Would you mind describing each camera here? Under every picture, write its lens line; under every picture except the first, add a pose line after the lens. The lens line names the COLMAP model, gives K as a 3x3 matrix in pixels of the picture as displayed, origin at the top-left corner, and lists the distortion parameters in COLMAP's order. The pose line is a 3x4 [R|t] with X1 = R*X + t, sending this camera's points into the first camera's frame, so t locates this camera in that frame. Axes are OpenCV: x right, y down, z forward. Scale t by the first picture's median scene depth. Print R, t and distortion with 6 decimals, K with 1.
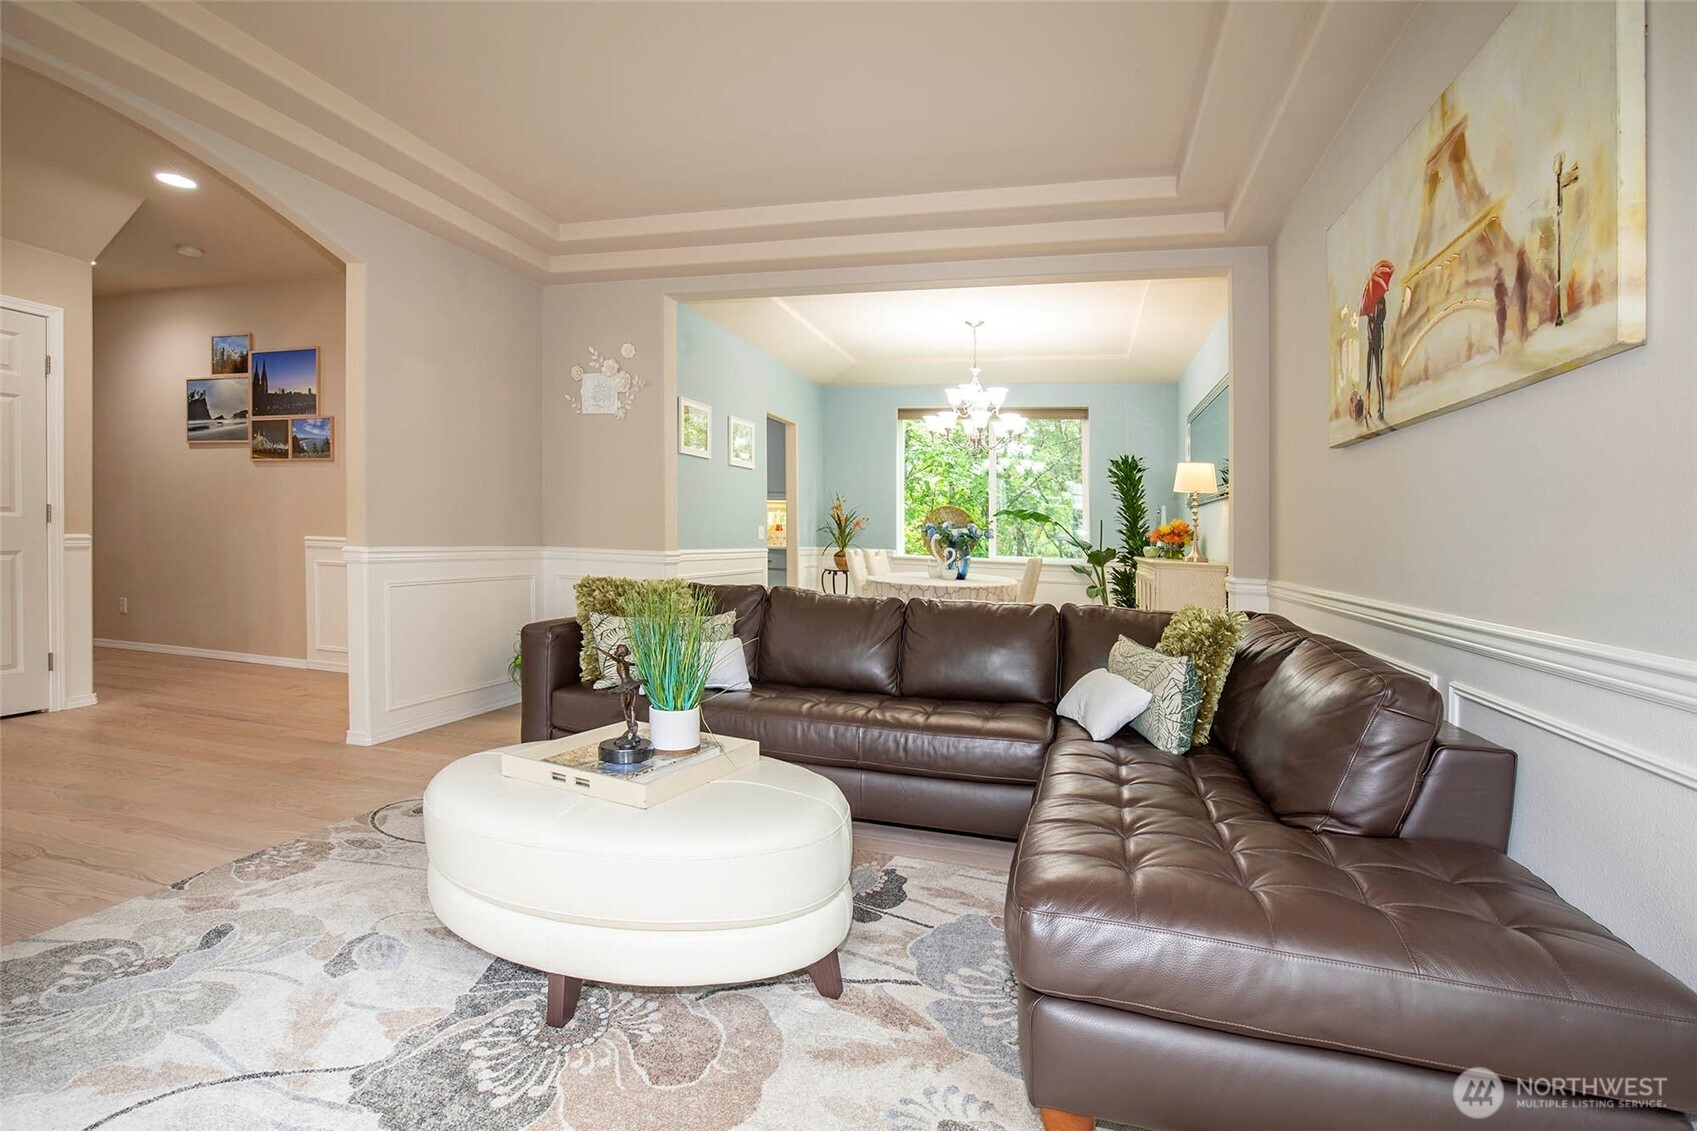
lens RADIAL K [[796.3, 0, 855.6], [0, 796.3, 542.8], [0, 0, 1]] dist [-0.031966, 0.000318]
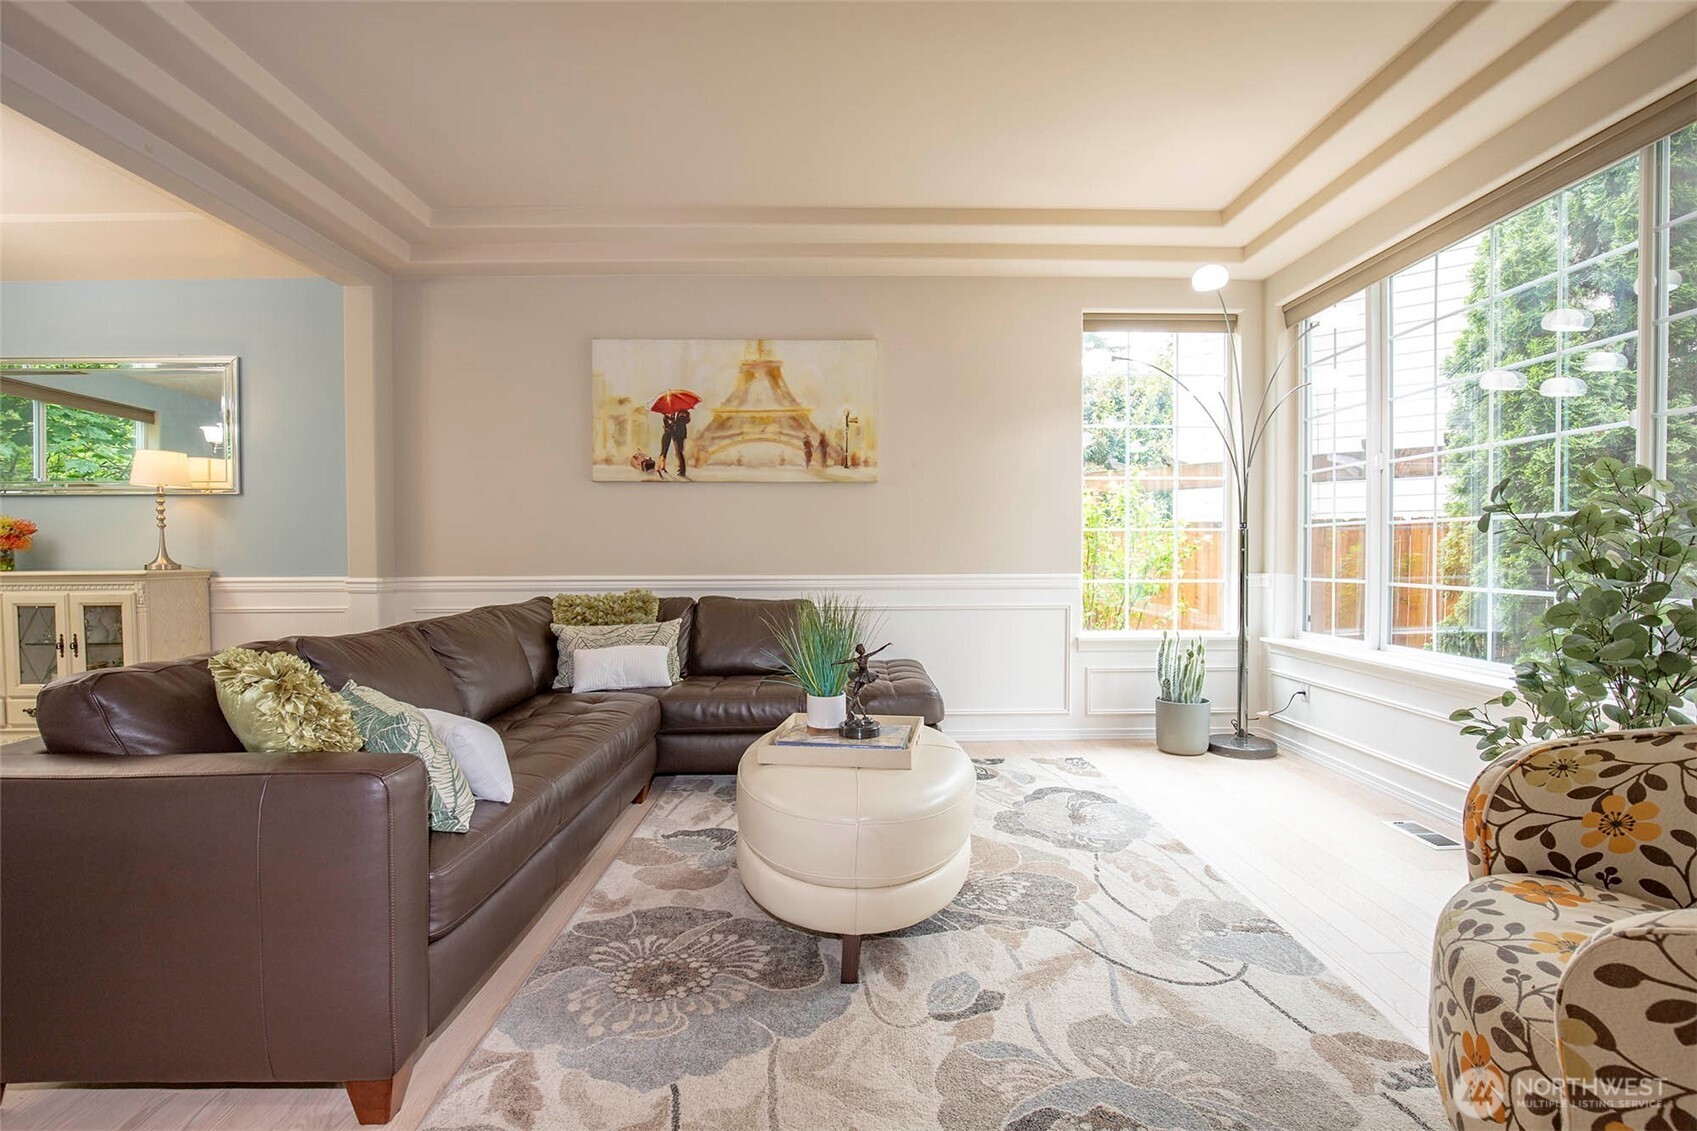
lens RADIAL K [[796.3, 0, 855.6], [0, 796.3, 542.8], [0, 0, 1]] dist [-0.031966, 0.000318]
pose [[-0.290619, -0.040250, 0.955992, -1.781025], [0.001337, 0.999097, 0.042472, -0.114221], [-0.956838, 0.013621, -0.290303, 1.650153]]
